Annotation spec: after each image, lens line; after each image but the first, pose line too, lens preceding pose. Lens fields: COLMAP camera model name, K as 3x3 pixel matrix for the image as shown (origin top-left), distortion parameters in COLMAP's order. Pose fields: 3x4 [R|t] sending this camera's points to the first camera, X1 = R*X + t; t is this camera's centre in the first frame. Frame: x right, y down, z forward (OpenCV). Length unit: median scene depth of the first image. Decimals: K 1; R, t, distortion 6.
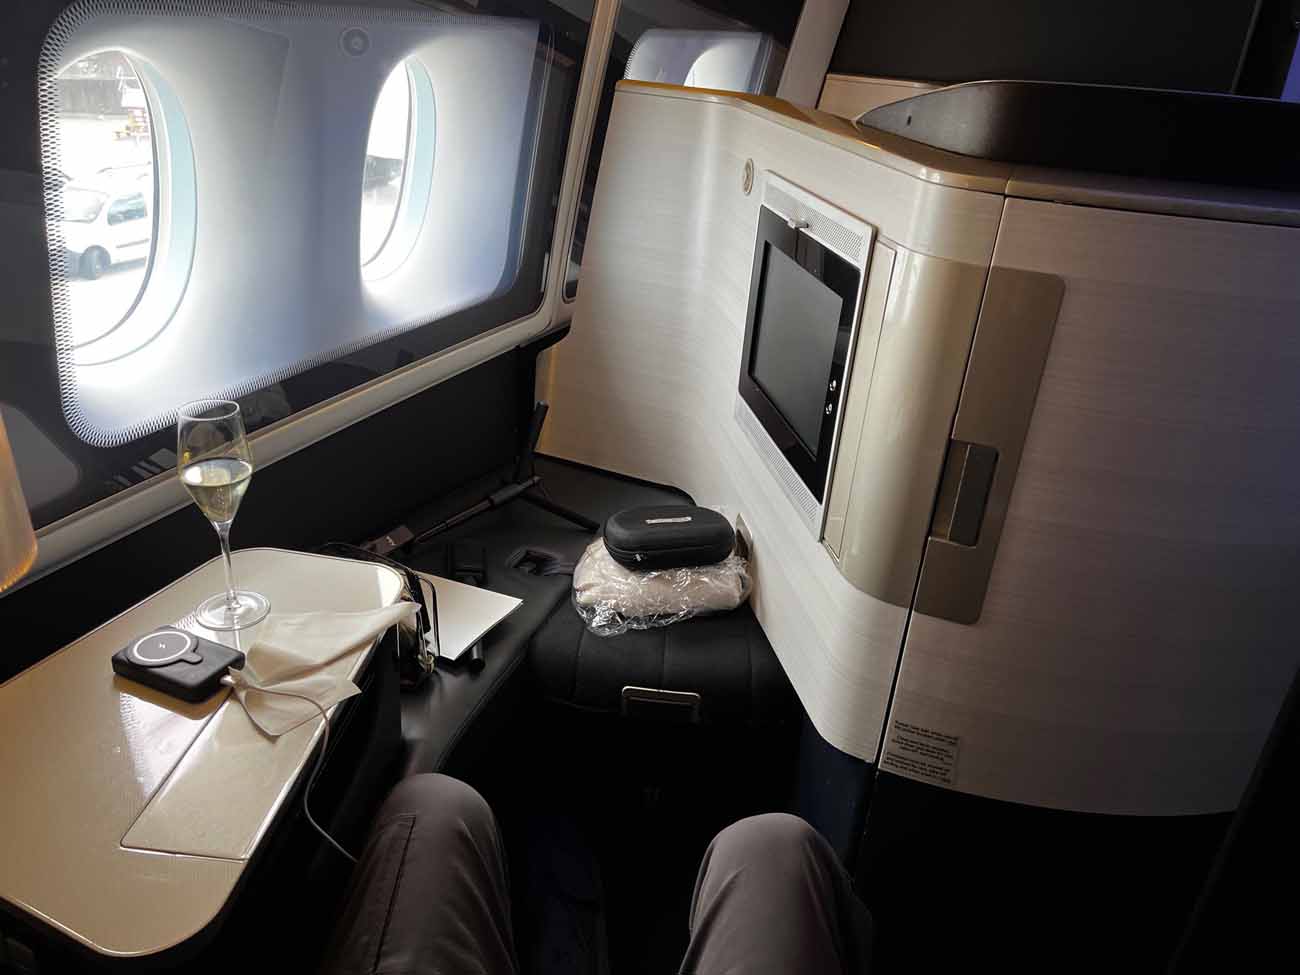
lens RADIAL K [[954.3, 0, 650.0], [0, 954.3, 487.5], [0, 0, 1]] dist [0.057177, -0.058608]
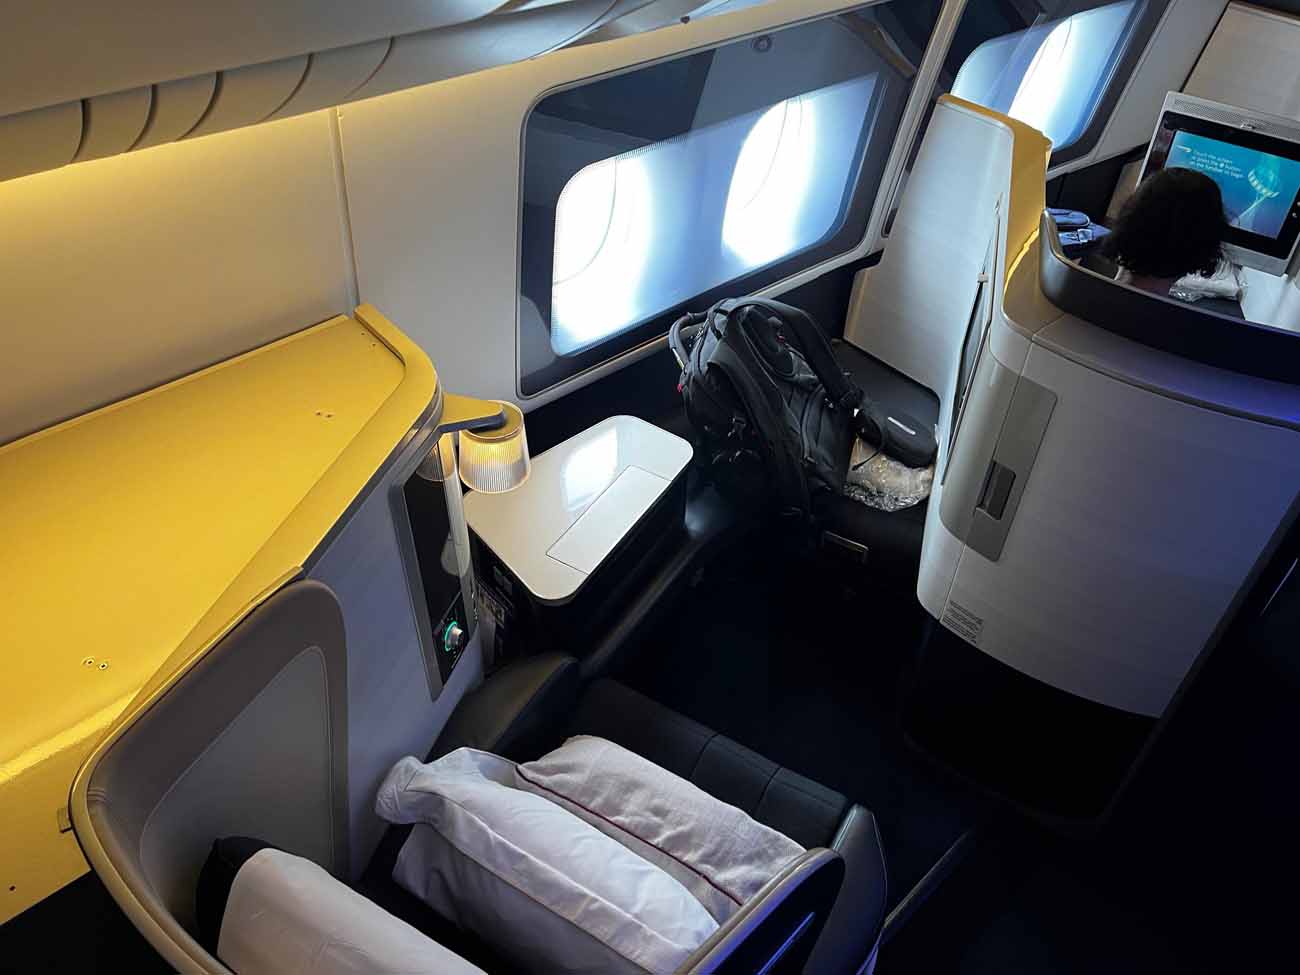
lens RADIAL K [[954.3, 0, 650.0], [0, 954.3, 487.5], [0, 0, 1]] dist [0.057177, -0.058608]
pose [[0.892635, 0.253556, -0.372709, 0.319219], [-0.149786, 0.946666, 0.285285, -0.303222], [0.425166, -0.198828, 0.883007, -0.588426]]
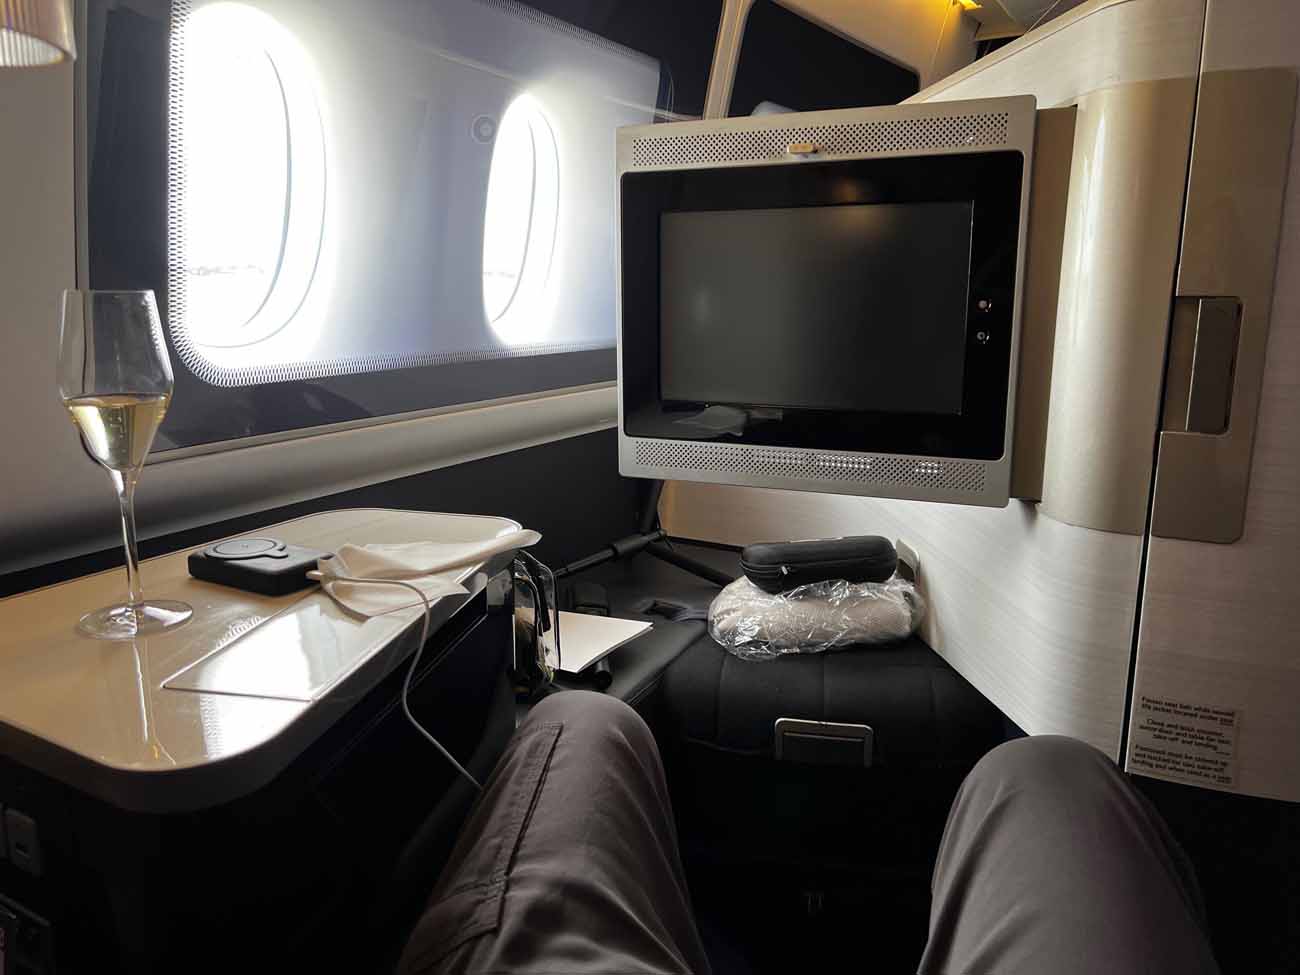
lens RADIAL K [[954.3, 0, 650.0], [0, 954.3, 487.5], [0, 0, 1]] dist [0.057177, -0.058608]
pose [[0.992563, -0.048979, -0.111445, -0.036343], [0.020067, 0.968795, -0.247051, 0.231998], [0.120068, 0.242978, 0.962572, 0.147389]]
